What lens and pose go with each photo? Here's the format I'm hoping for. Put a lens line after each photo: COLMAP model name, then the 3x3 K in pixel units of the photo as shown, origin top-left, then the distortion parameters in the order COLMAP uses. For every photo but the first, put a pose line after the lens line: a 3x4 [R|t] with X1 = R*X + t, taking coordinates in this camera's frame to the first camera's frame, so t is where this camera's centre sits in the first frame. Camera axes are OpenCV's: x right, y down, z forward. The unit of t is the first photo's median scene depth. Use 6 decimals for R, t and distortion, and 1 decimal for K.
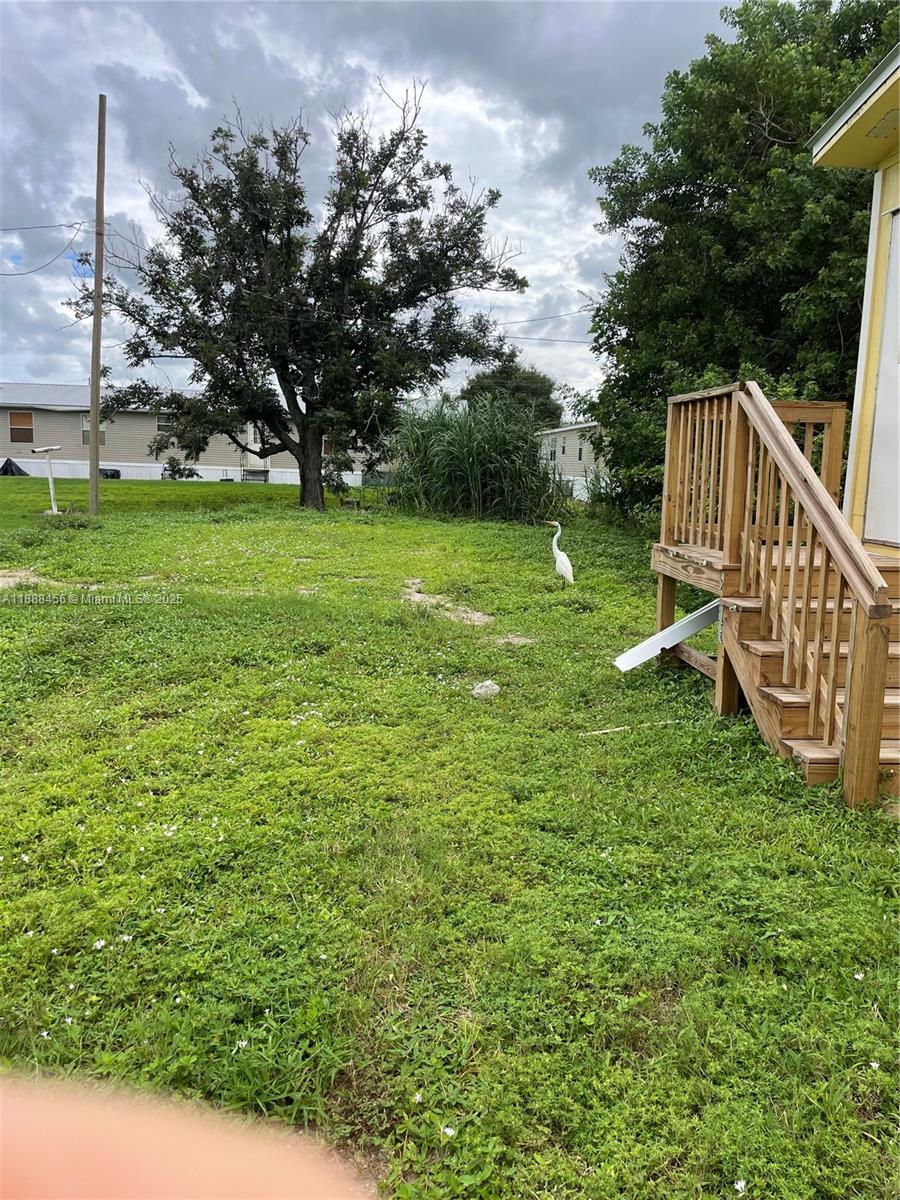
lens RADIAL K [[913.5, 0, 446.2], [0, 913.5, 622.2], [0, 0, 1]] dist [0.069904, -0.070624]
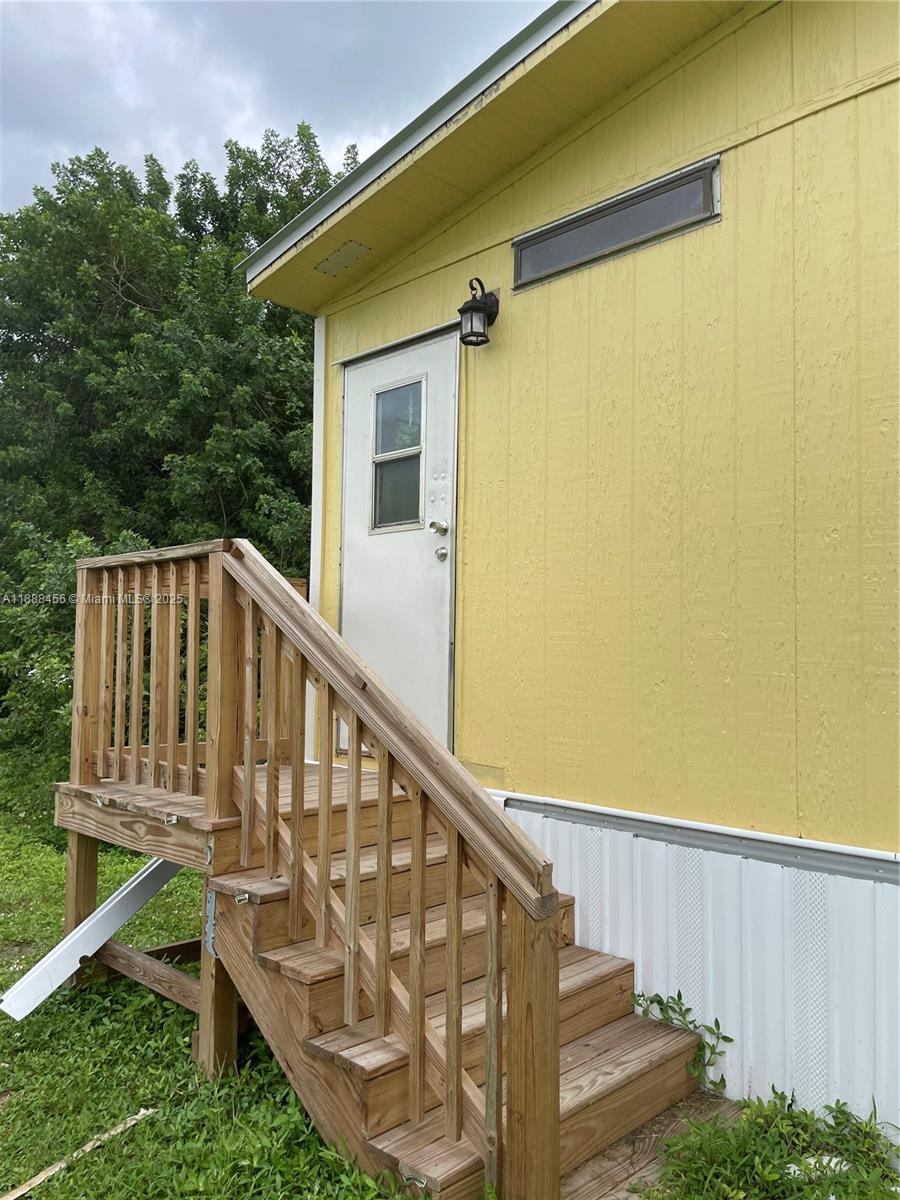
lens RADIAL K [[913.5, 0, 446.2], [0, 913.5, 622.2], [0, 0, 1]] dist [0.069904, -0.070624]
pose [[0.756923, 0.024412, 0.653048, 0.012699], [0.106471, 0.981343, -0.160091, -0.071012], [-0.644772, 0.190708, 0.740202, 0.373915]]
